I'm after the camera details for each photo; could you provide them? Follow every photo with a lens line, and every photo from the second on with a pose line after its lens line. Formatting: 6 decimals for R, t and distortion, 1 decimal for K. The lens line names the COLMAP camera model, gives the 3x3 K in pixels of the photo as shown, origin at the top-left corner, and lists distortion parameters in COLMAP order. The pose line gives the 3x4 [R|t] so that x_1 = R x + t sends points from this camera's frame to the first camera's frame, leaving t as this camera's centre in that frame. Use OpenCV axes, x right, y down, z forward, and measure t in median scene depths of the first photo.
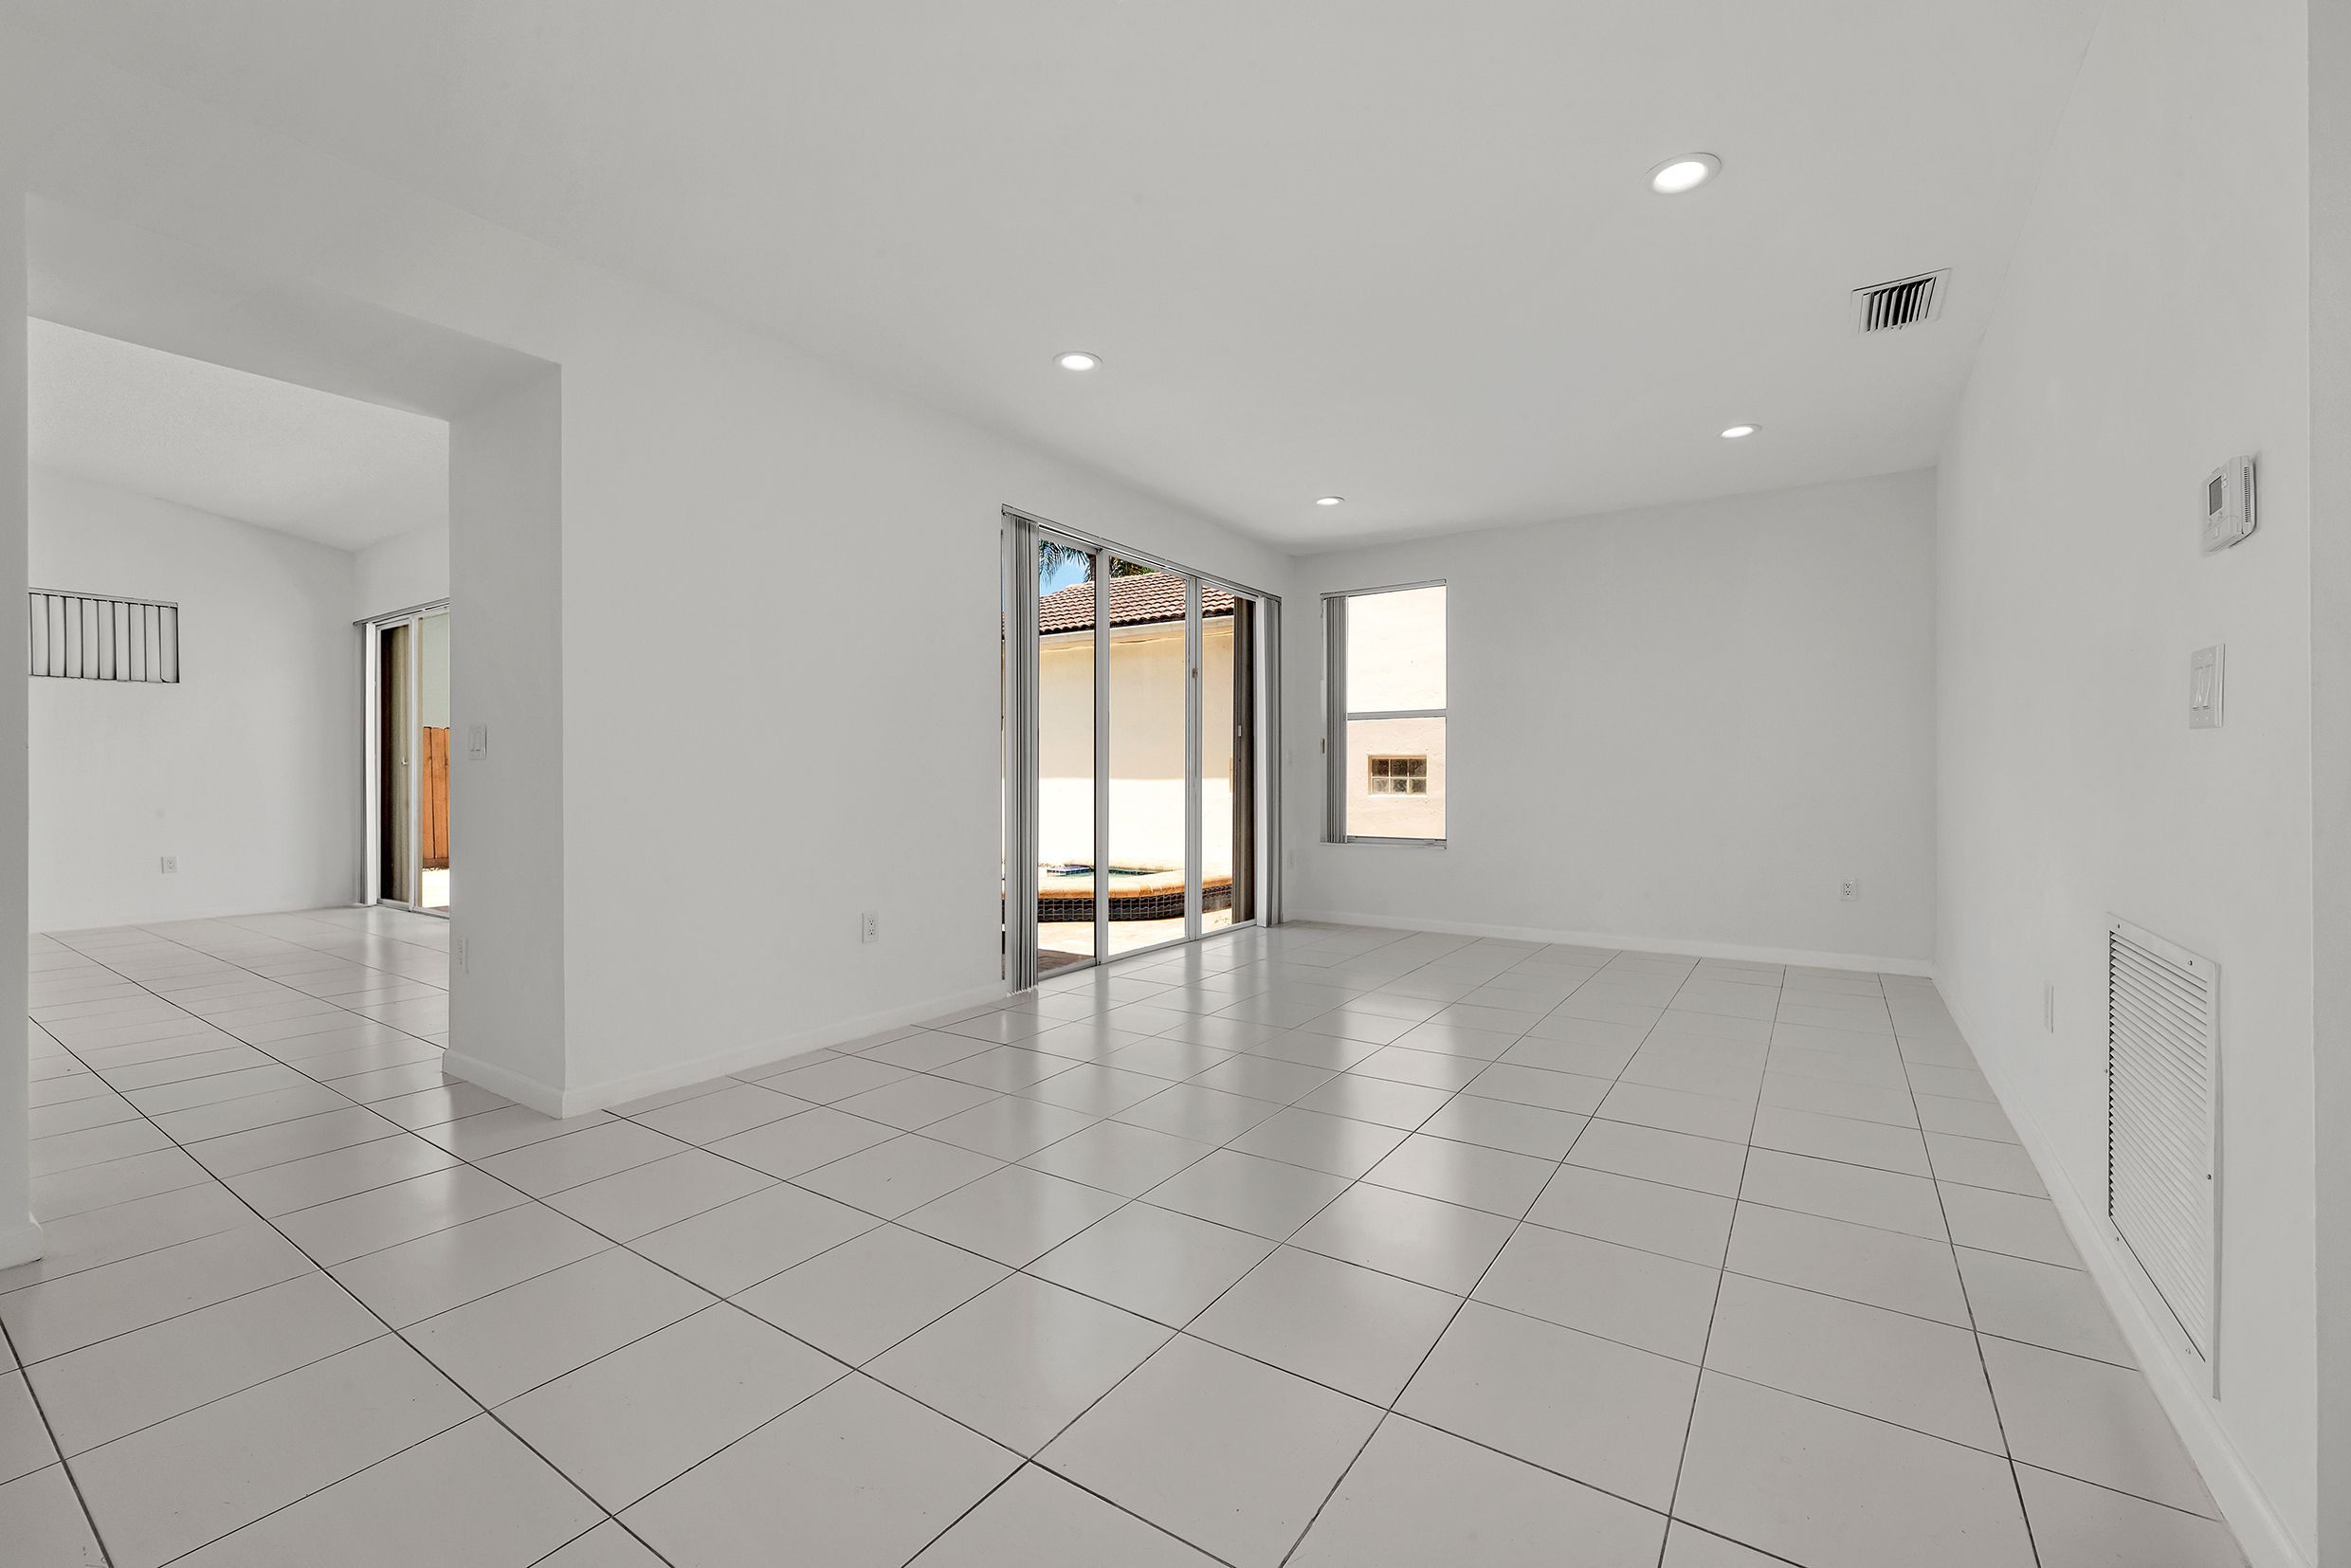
lens RADIAL K [[945.9, 0, 1167.4], [0, 945.9, 770.0], [0, 0, 1]] dist [-0.007871, -0.000528]
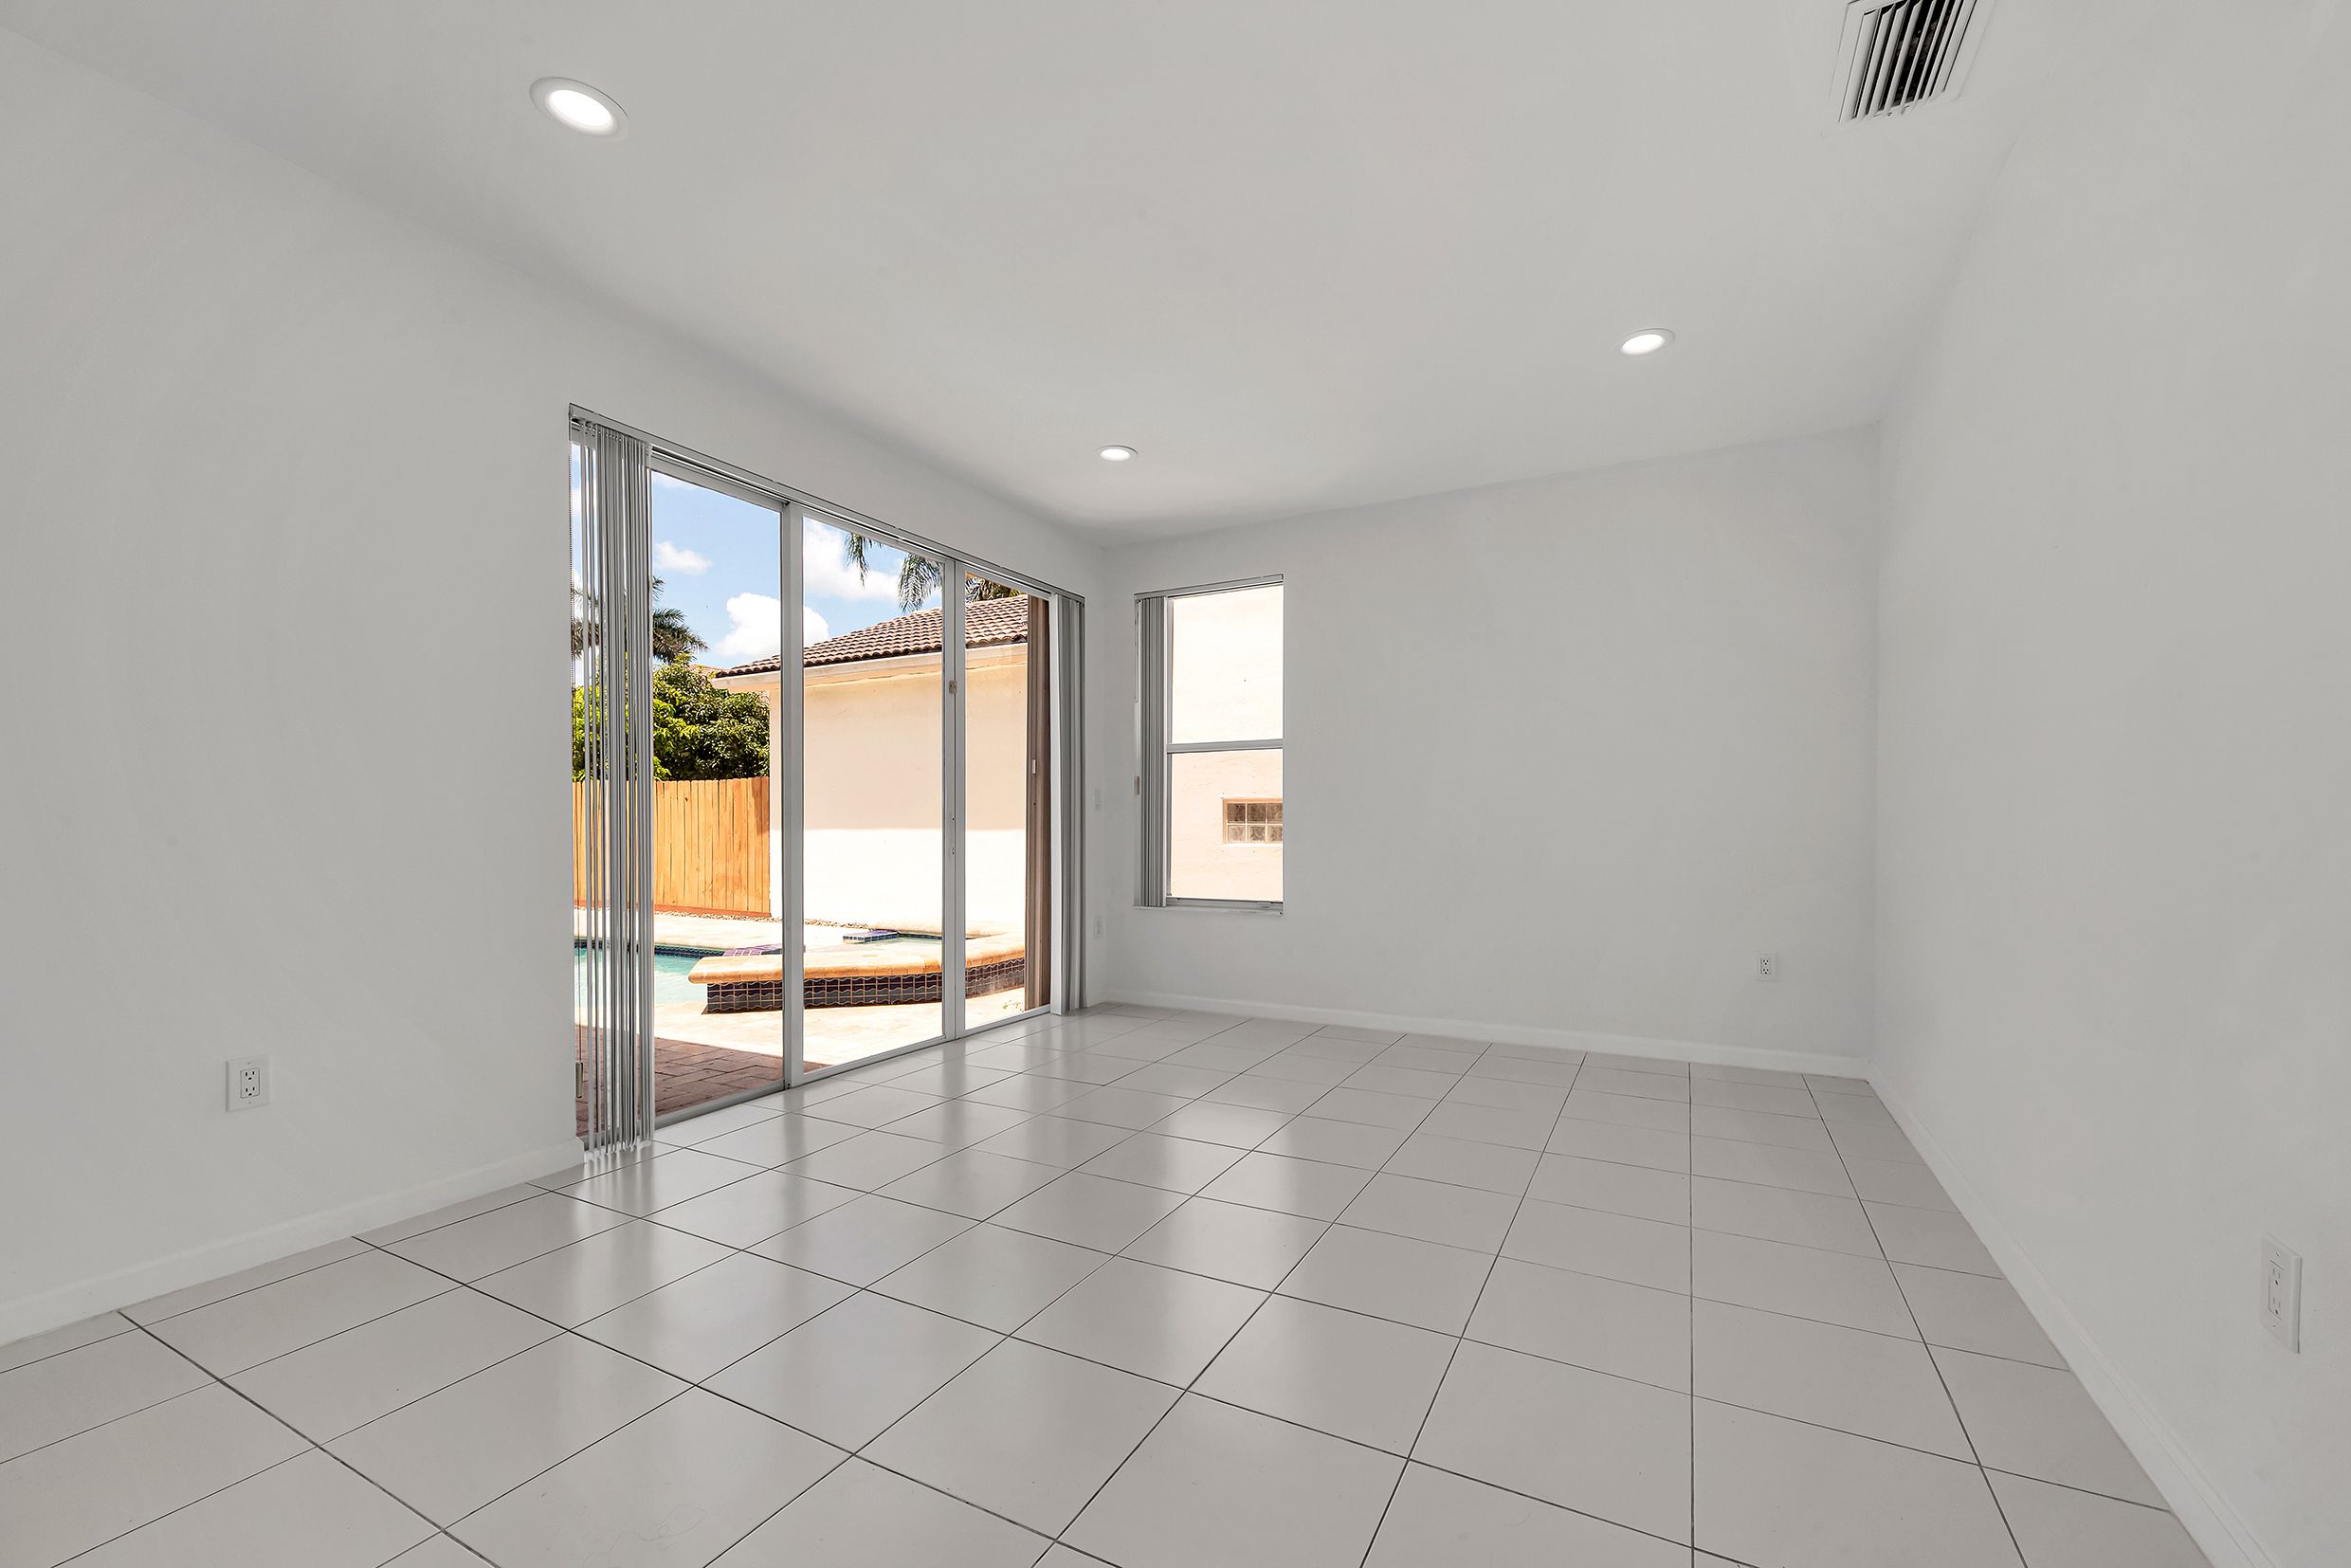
lens RADIAL K [[939.4, 0, 1183.0], [0, 939.4, 819.9], [0, 0, 1]] dist [0.000374, -0.000034]
pose [[0.993000, -0.000269, 0.118112, 0.110597], [-0.000093, 0.999995, 0.003060, 0.001485], [-0.118112, -0.003049, 0.992996, 0.210338]]
